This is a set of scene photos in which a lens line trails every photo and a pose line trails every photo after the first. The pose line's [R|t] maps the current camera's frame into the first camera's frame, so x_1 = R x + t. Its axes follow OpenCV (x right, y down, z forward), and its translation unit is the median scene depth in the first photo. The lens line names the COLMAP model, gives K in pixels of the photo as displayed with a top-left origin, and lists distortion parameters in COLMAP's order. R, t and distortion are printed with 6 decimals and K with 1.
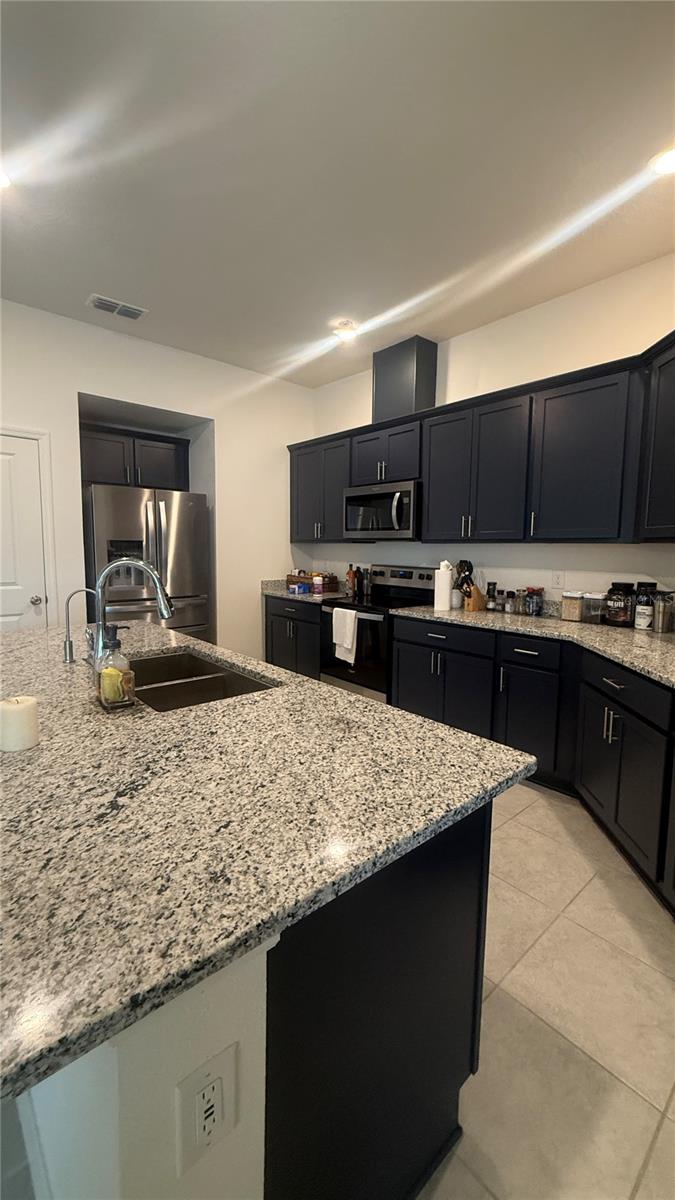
lens RADIAL K [[476.9, 0, 342.4], [0, 476.9, 596.0], [0, 0, 1]] dist [0.001138, -0.000944]
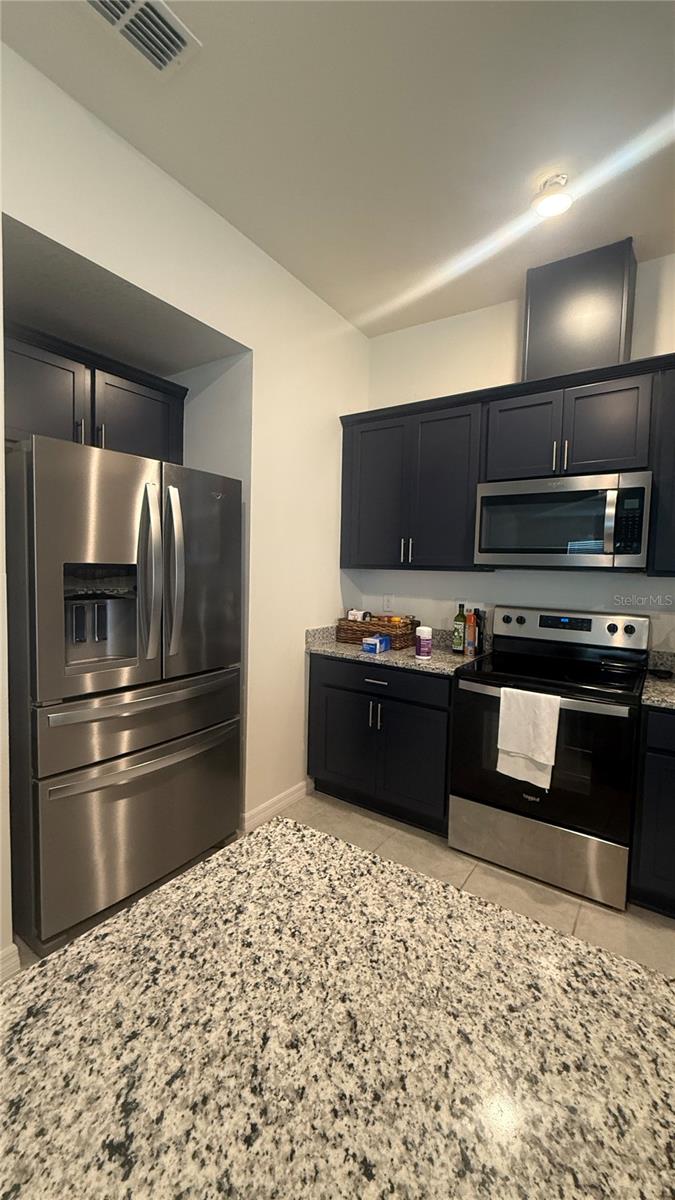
lens RADIAL K [[476.9, 0, 333.1], [0, 476.9, 600.5], [0, 0, 1]] dist [0.001138, -0.000944]
pose [[0.972780, 0.002090, 0.231722, -0.296814], [0.006274, 0.999355, -0.035351, -0.051180], [-0.231647, 0.035843, 0.972139, 0.425856]]
